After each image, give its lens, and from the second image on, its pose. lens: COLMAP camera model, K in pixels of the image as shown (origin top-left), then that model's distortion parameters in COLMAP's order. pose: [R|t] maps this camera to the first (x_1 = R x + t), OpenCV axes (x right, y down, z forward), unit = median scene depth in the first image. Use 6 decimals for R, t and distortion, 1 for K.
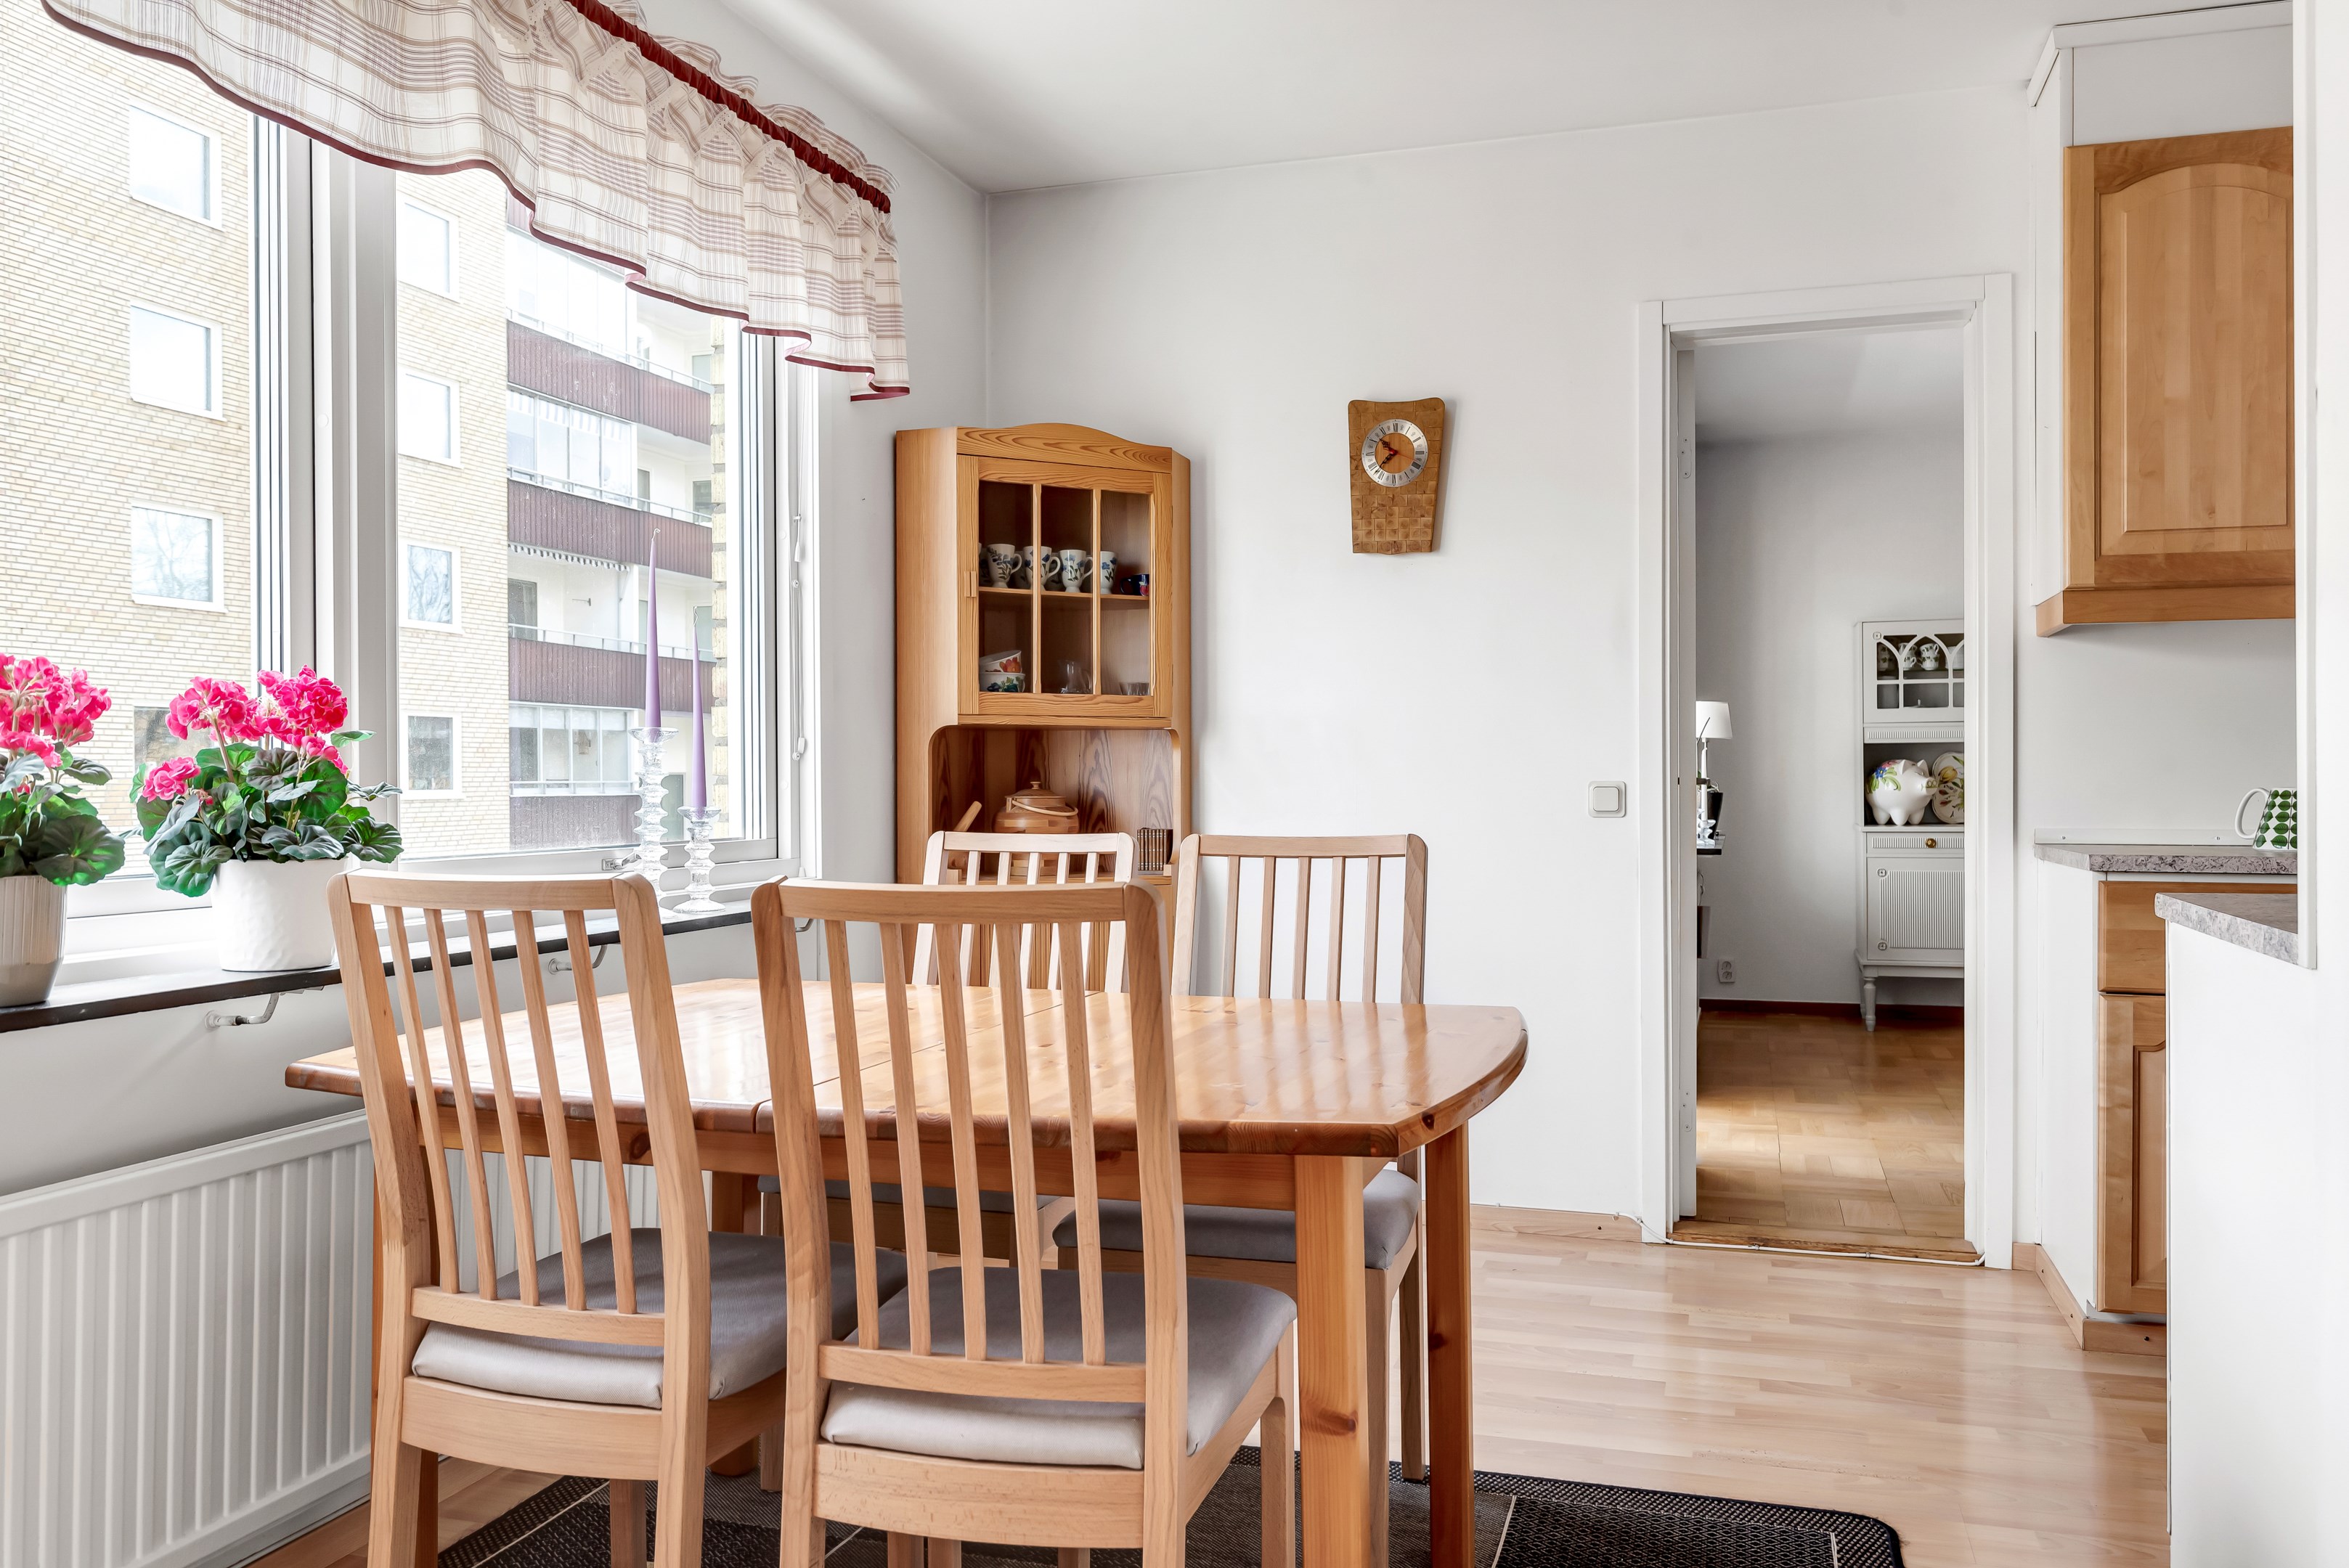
lens RADIAL K [[1782.8, 0, 1179.9], [0, 1782.8, 790.2], [0, 0, 1]] dist [0.003789, -0.001688]
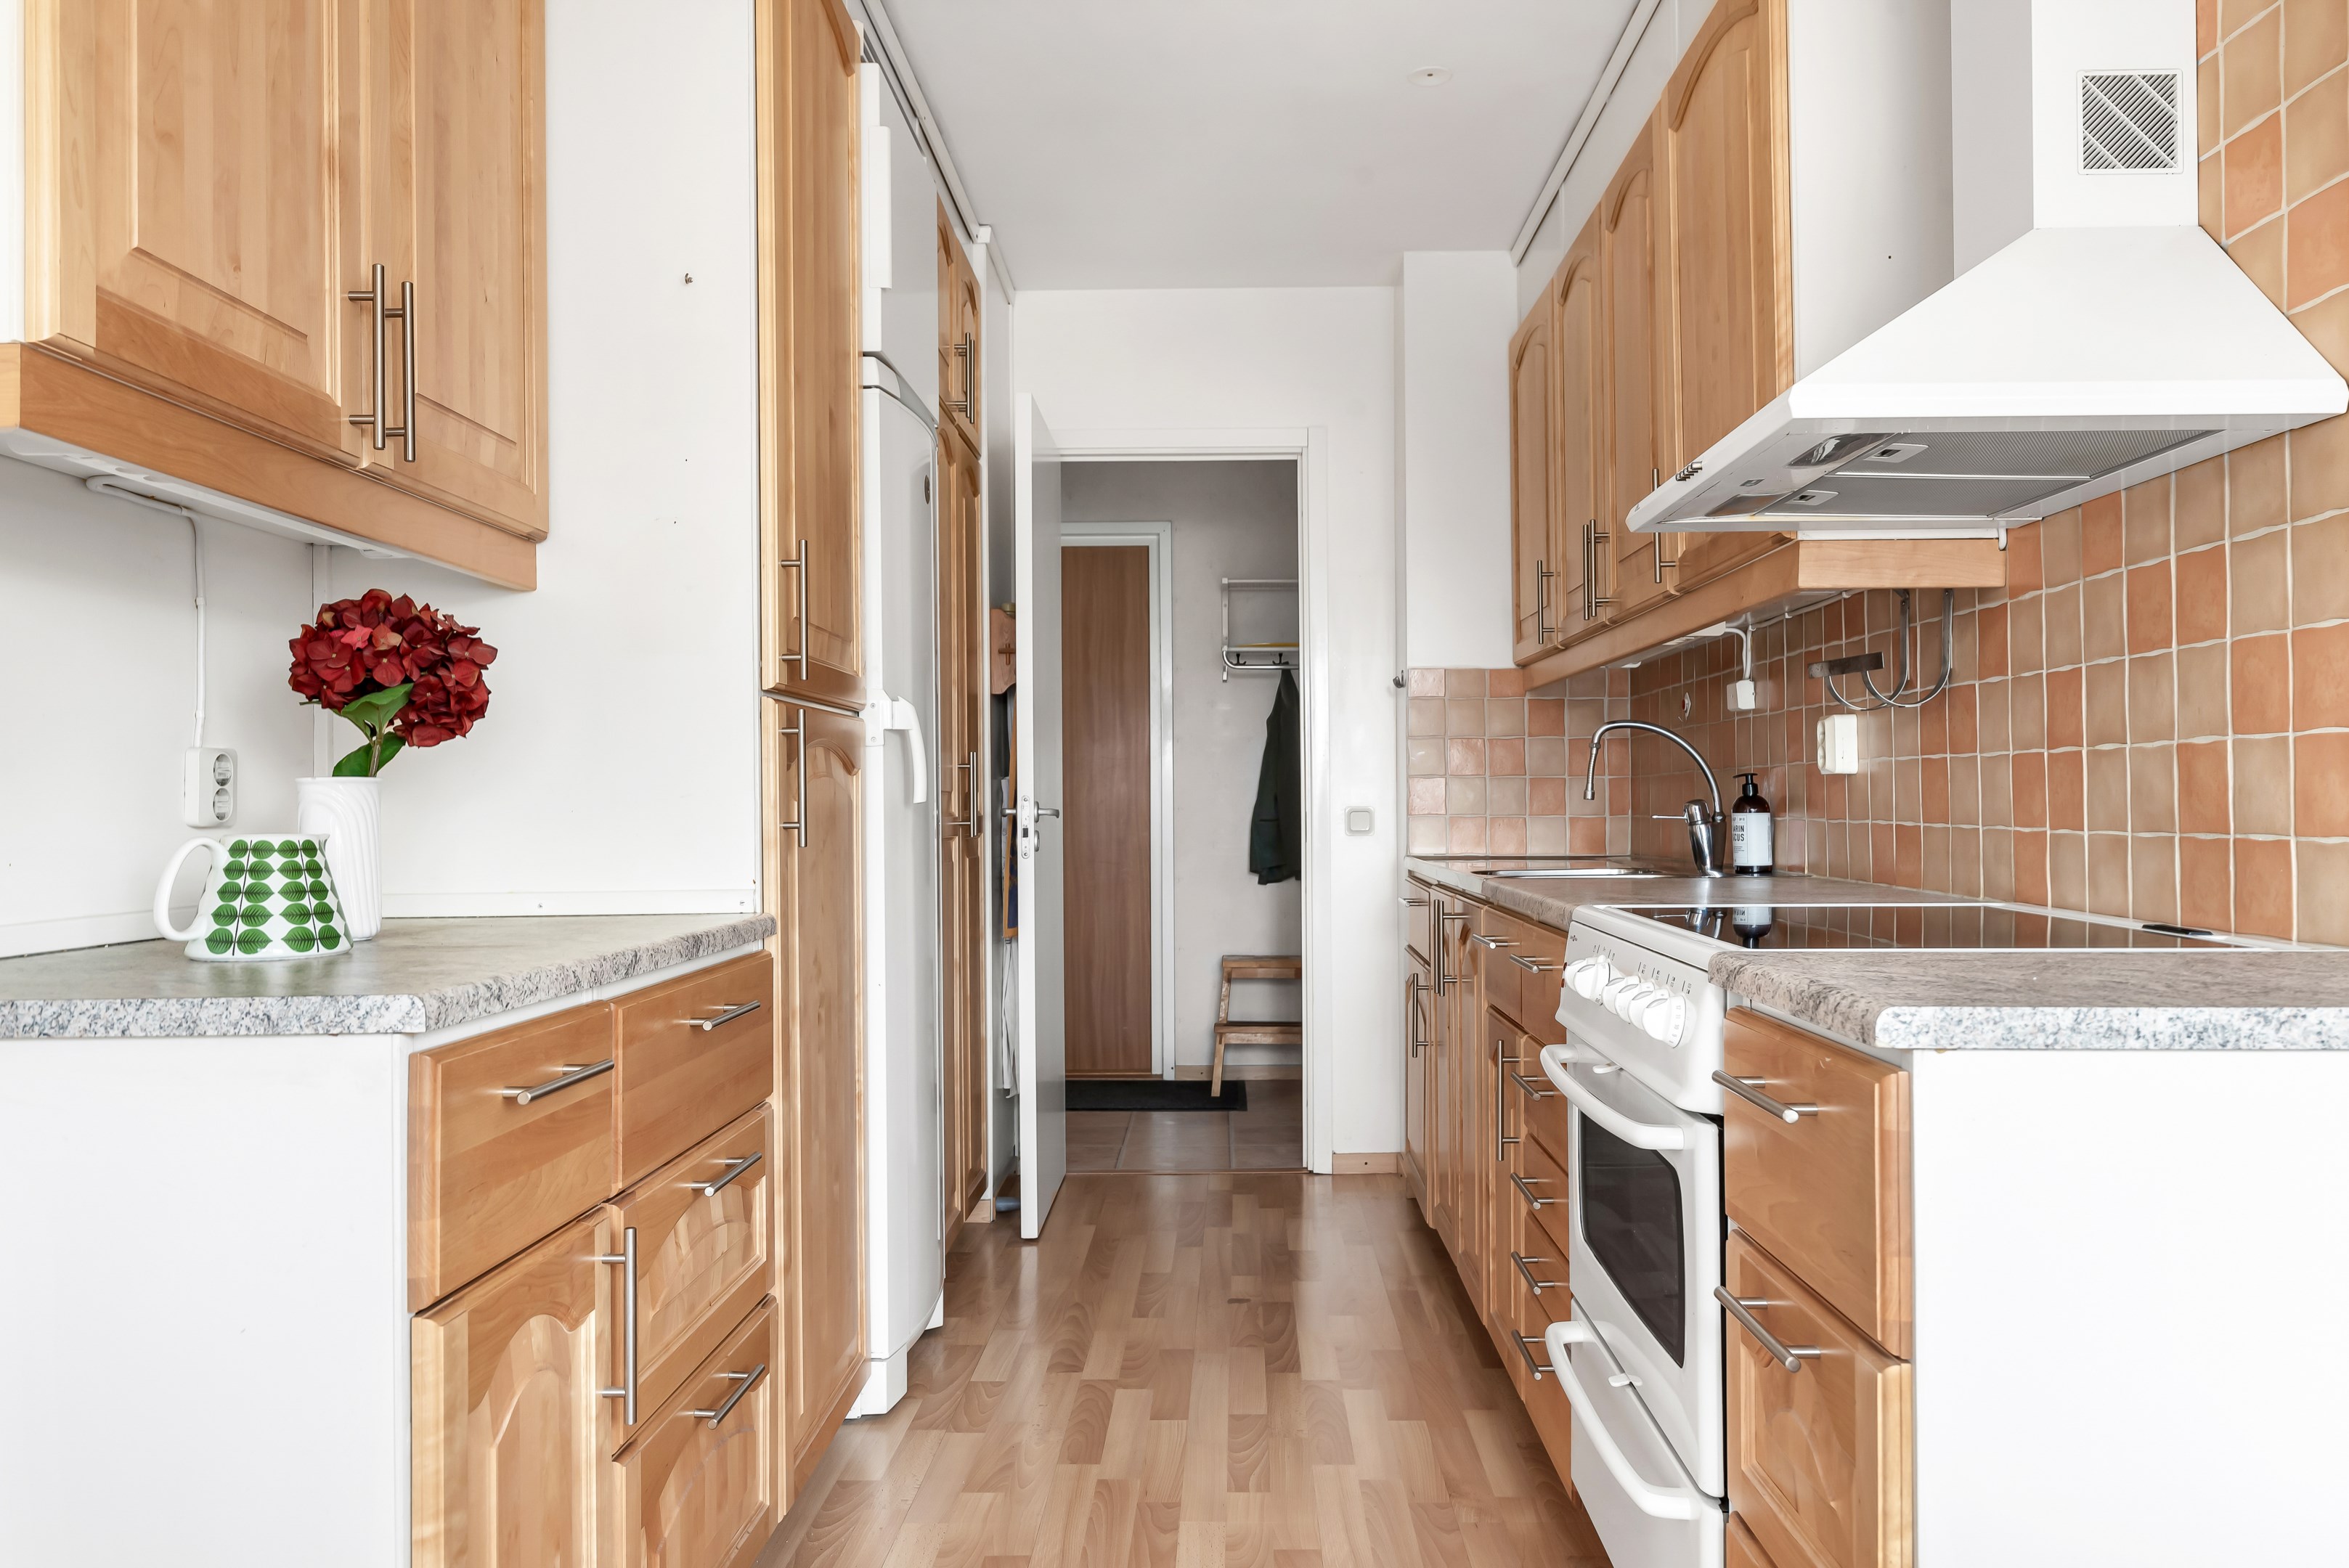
lens RADIAL K [[1767.4, 0, 1174.9], [0, 1767.4, 786.1], [0, 0, 1]] dist [-0.001946, -0.000605]
pose [[-0.262855, 0.010244, 0.964781, 0.039593], [0.007728, 0.999934, -0.008512, -0.006944], [-0.964804, 0.005219, -0.262917, 0.655854]]
